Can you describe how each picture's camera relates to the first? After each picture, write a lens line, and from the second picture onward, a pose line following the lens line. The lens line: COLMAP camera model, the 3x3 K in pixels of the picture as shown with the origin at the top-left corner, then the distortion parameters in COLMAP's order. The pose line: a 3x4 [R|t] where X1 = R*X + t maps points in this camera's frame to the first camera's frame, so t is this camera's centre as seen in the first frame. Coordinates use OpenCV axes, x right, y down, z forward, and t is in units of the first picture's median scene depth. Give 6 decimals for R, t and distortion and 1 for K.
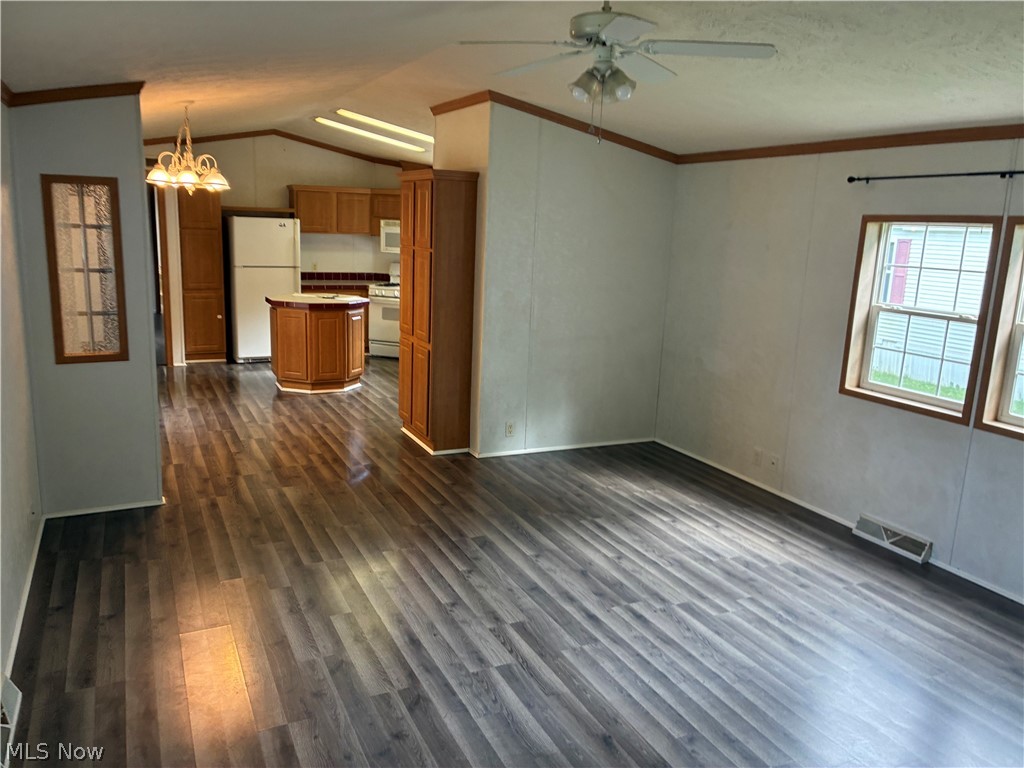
lens RADIAL K [[787.4, 0, 510.5], [0, 787.4, 384.0], [0, 0, 1]] dist [0.008553, 0.000504]
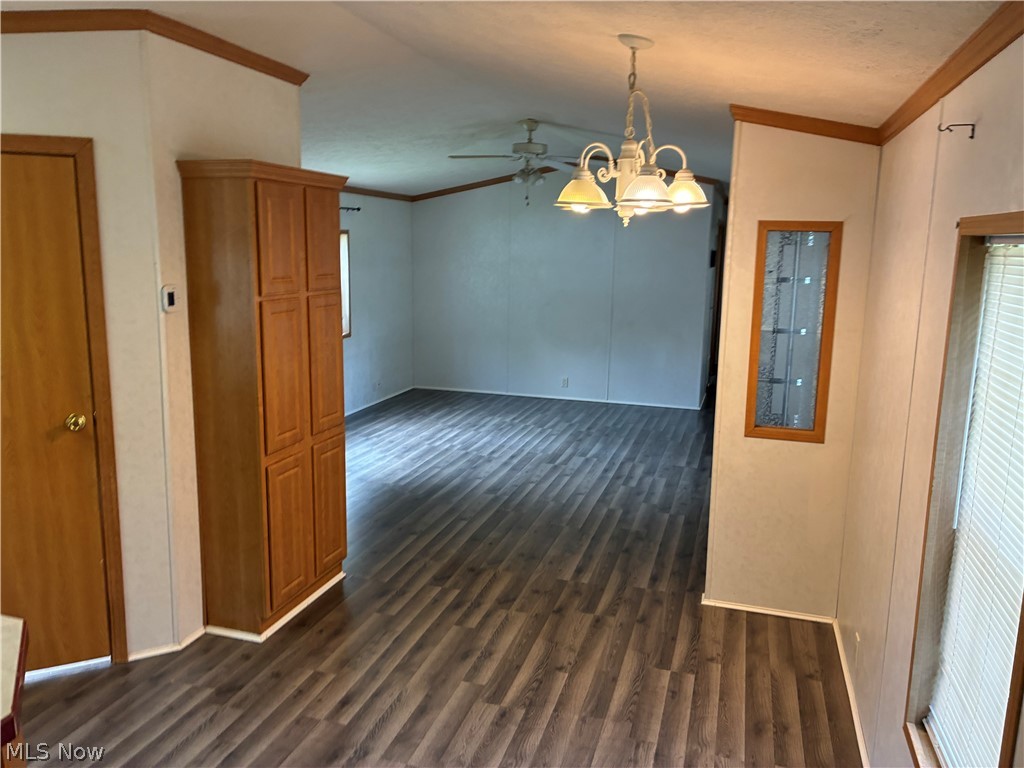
lens RADIAL K [[787.4, 0, 510.9], [0, 787.4, 384.7], [0, 0, 1]] dist [0.008553, 0.000504]
pose [[-0.734075, -0.166059, 0.658451, -0.845831], [0.102743, 0.931317, 0.349418, -0.396374], [-0.671251, 0.324150, -0.666595, 1.709891]]
